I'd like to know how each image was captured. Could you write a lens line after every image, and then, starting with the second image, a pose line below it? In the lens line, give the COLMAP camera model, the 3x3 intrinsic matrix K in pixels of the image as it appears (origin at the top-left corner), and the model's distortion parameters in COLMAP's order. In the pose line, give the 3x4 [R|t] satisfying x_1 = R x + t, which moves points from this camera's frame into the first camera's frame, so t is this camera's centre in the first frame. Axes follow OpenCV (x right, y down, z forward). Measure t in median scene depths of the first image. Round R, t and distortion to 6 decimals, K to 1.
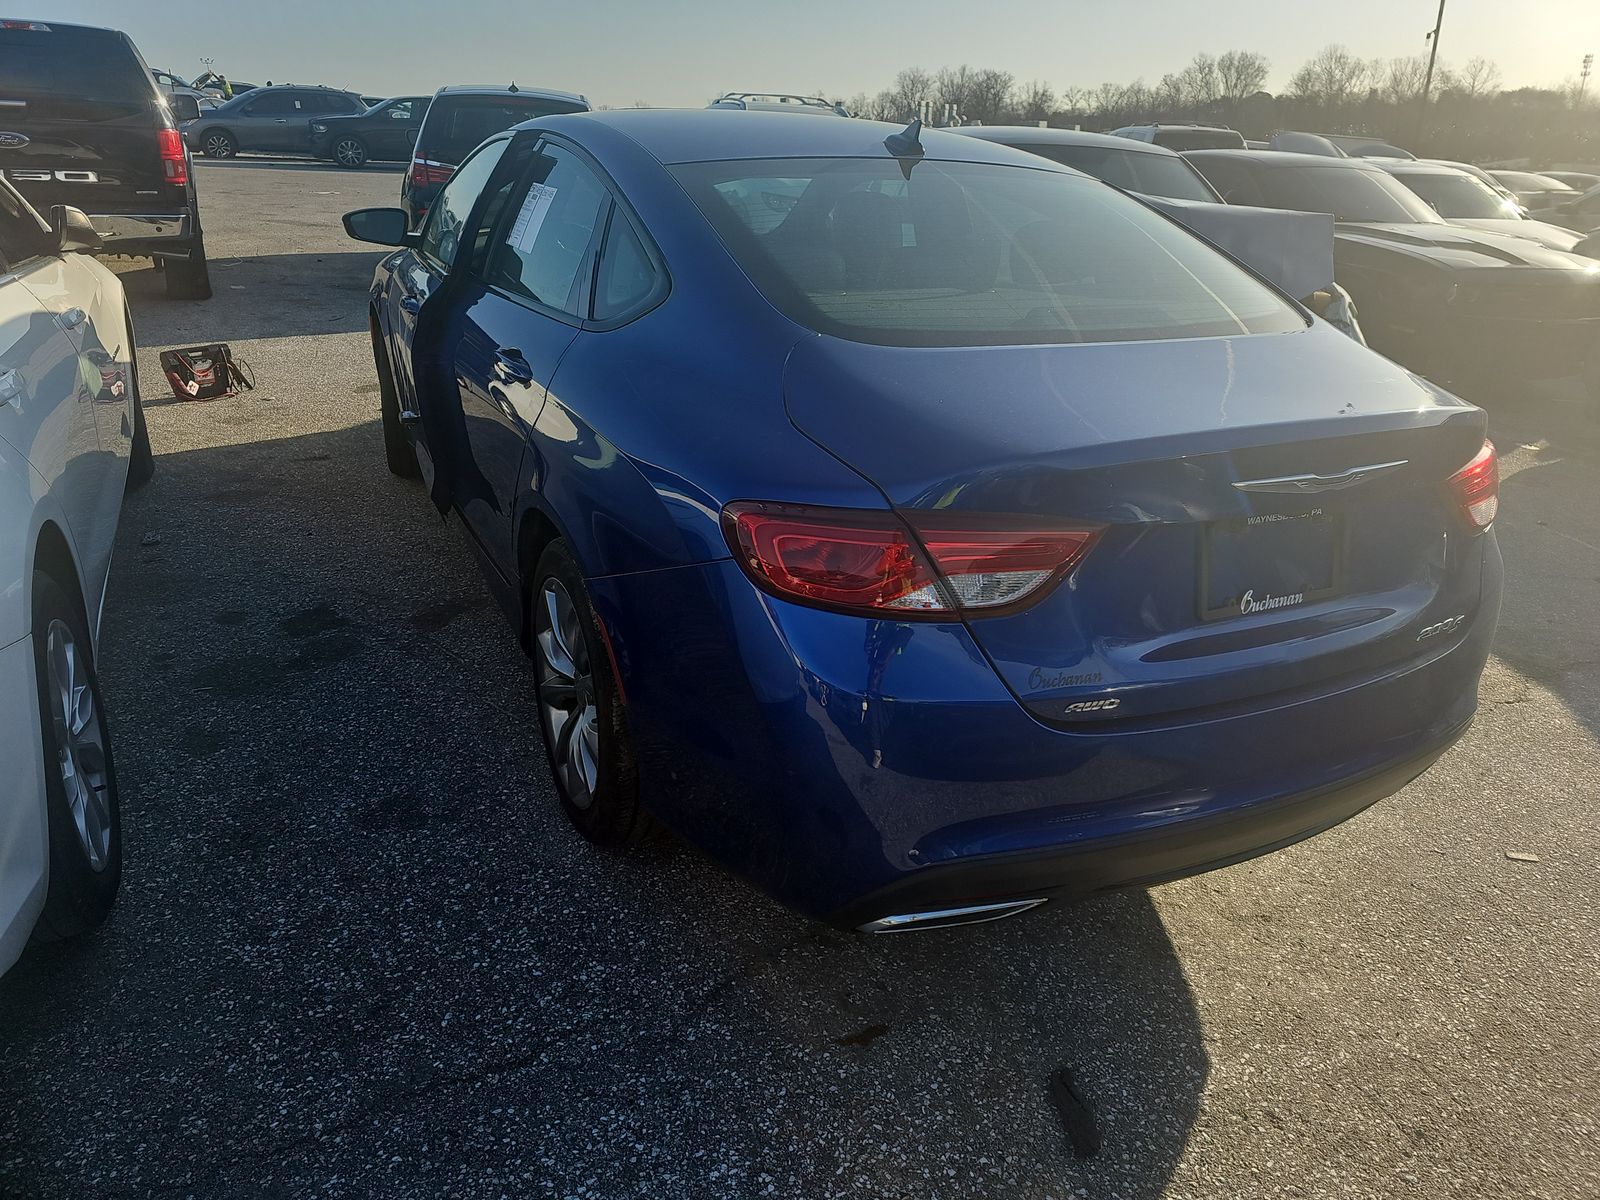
lens RADIAL K [[1156.4, 0, 802.1], [0, 1156.4, 578.8], [0, 0, 1]] dist [0.040661, -0.048368]
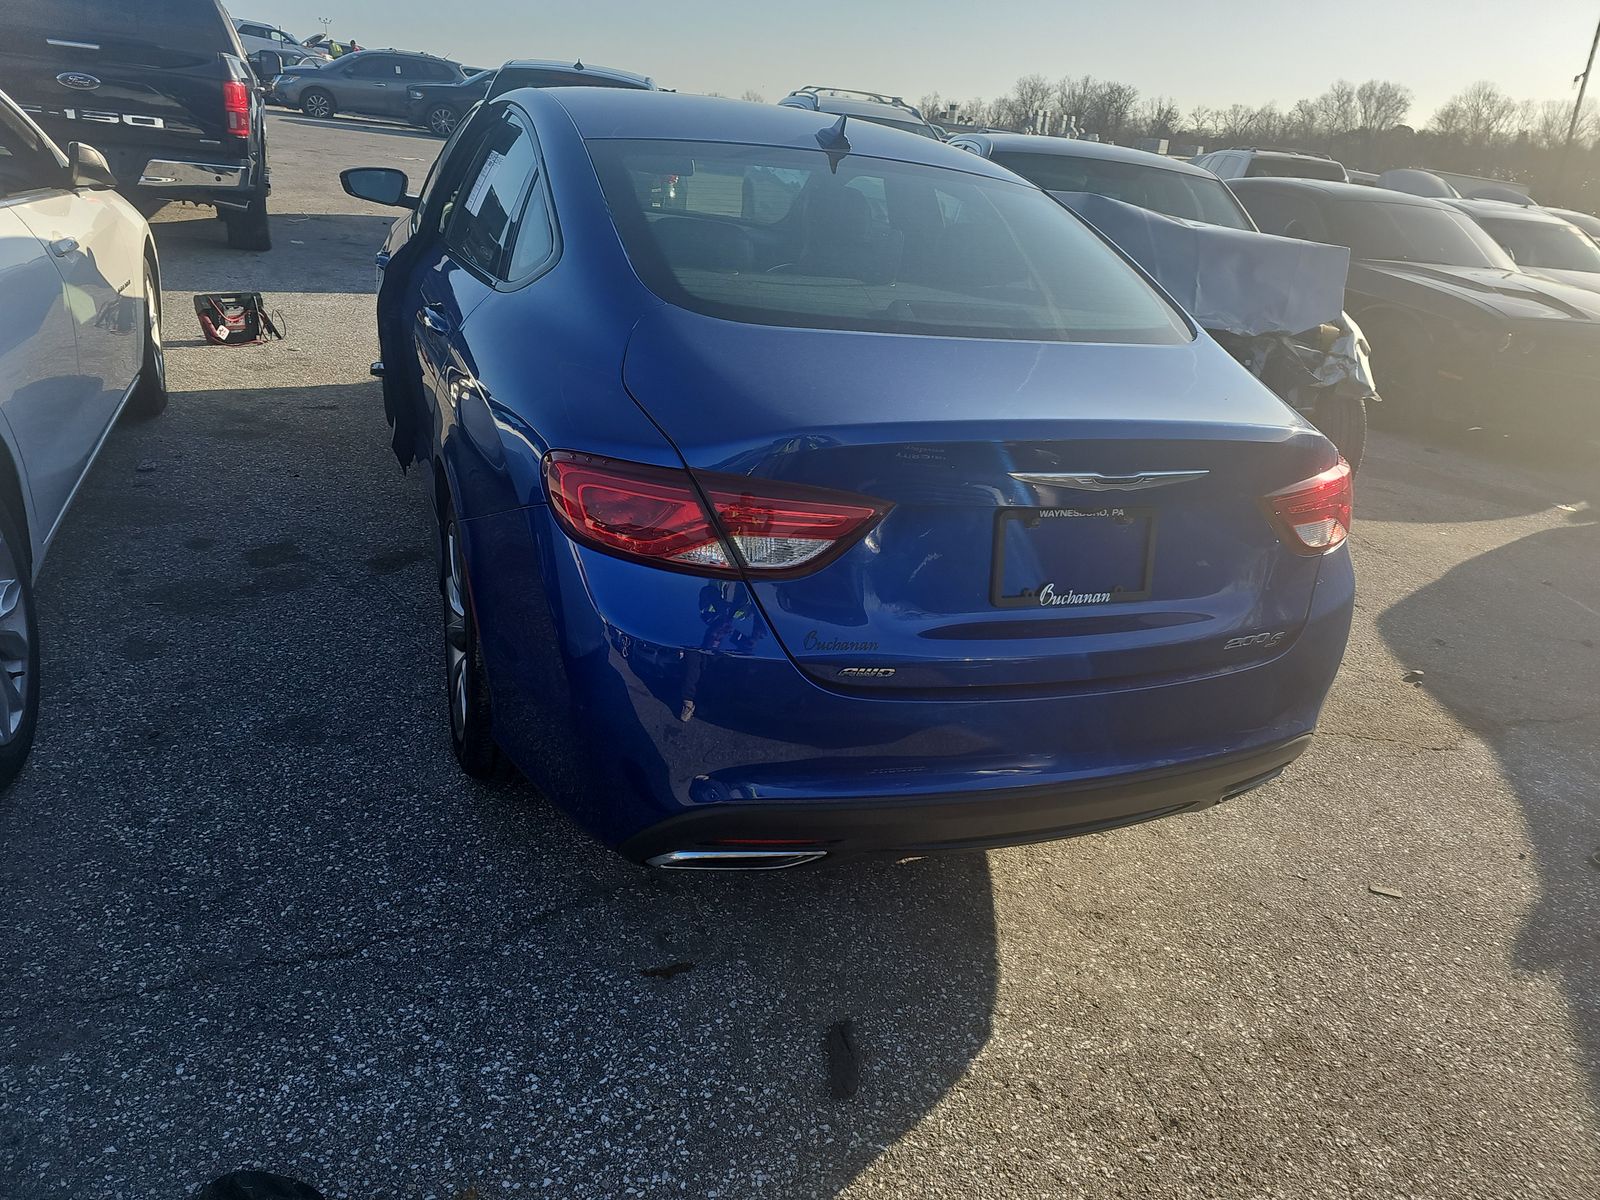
lens RADIAL K [[1171.6, 0, 809.6], [0, 1171.6, 604.1], [0, 0, 1]] dist [0.056657, -0.063233]
pose [[0.993302, 0.095720, -0.064713, 0.189994], [-0.094824, 0.995352, 0.016794, 0.024742], [0.066020, -0.010546, 0.997763, -0.056760]]
